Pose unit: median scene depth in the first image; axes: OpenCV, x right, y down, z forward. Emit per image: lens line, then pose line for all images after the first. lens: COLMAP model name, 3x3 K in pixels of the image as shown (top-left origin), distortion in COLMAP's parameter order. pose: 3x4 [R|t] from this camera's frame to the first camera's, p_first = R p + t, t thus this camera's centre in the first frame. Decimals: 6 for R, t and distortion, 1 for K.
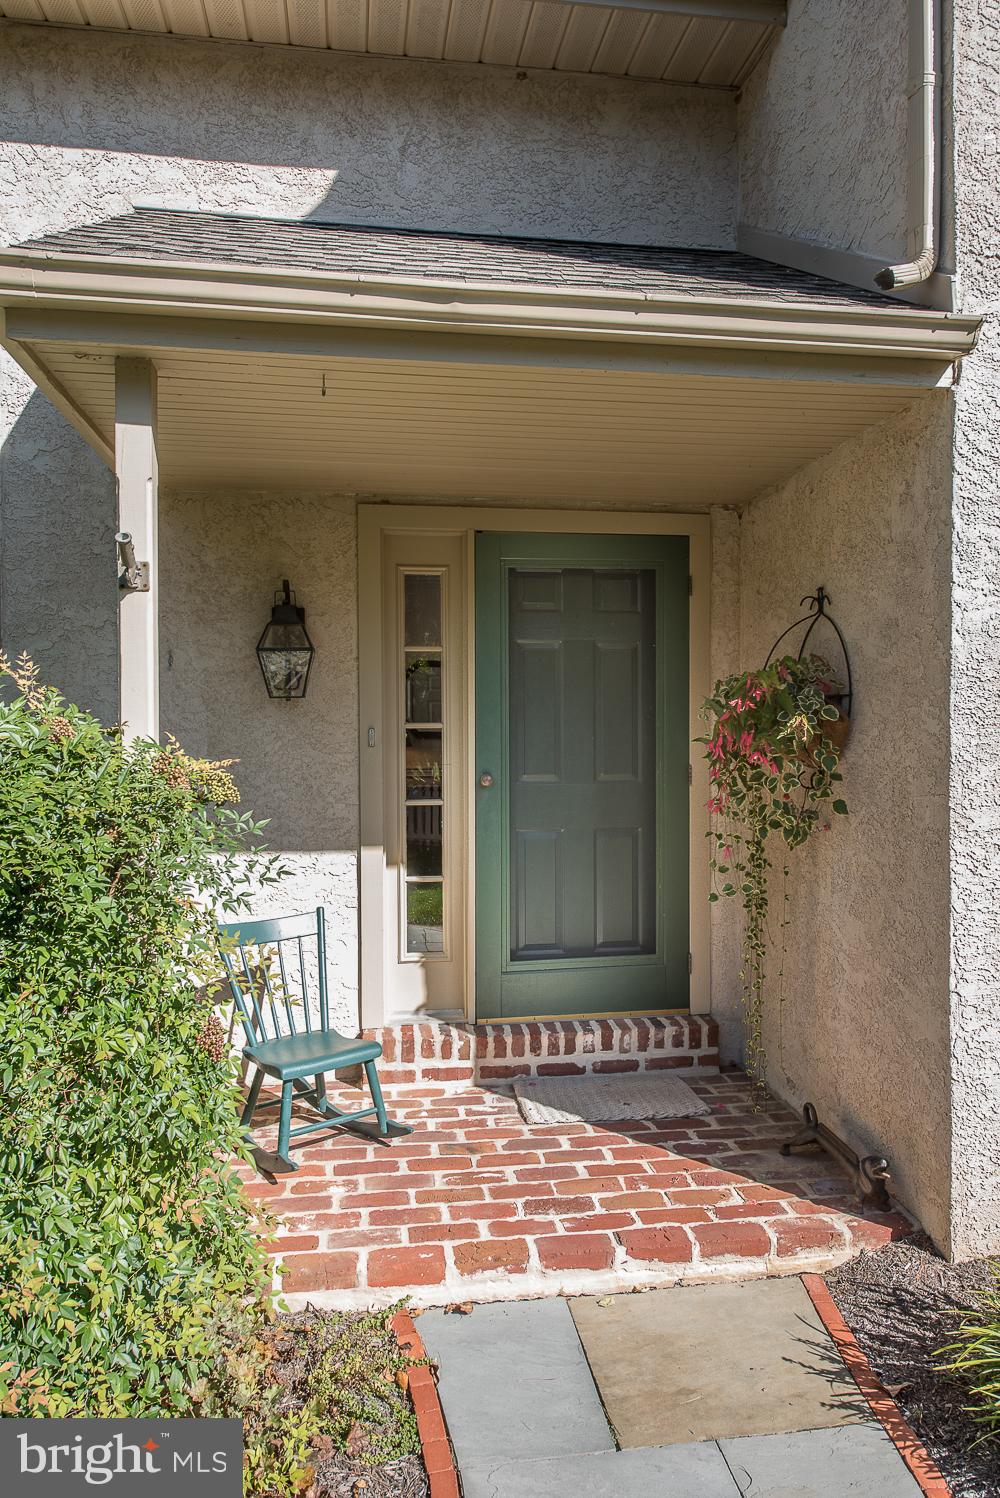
lens RADIAL K [[1029.2, 0, 499.2], [0, 1029.2, 747.7], [0, 0, 1]] dist [-0.003233, -0.000969]
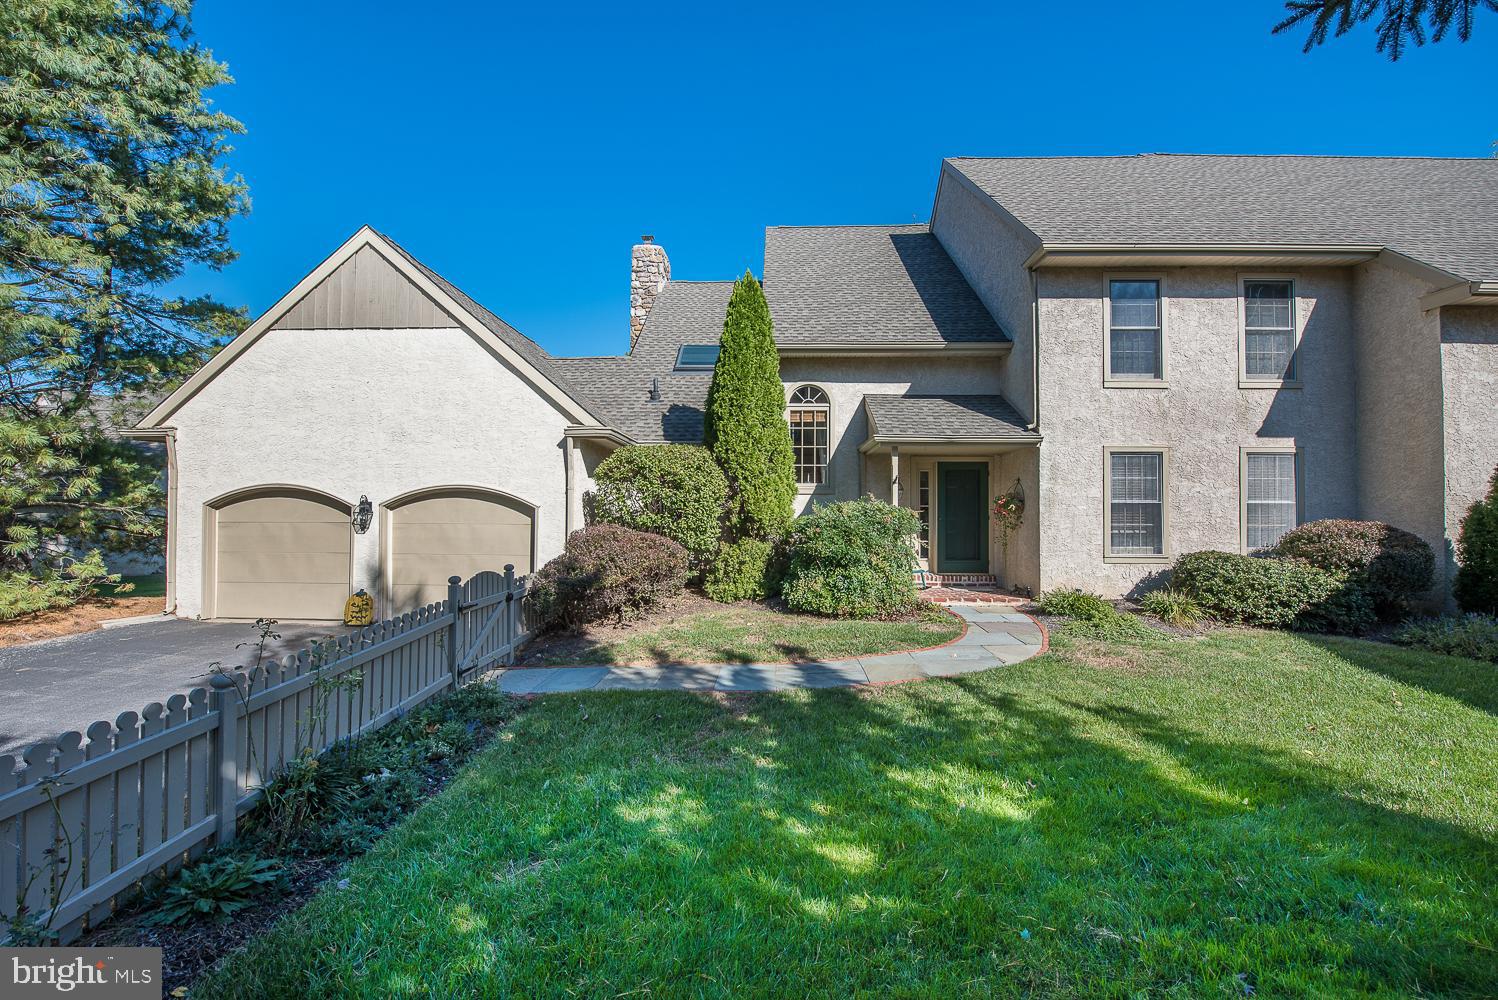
lens RADIAL K [[595.7, 0, 752.5], [0, 595.7, 494.5], [0, 0, 1]] dist [-0.018806, -0.001529]
pose [[0.984143, 0.004070, -0.177329, -0.443506], [-0.011795, 0.999026, -0.042529, 0.057593], [0.176983, 0.043946, 0.983232, -2.061530]]
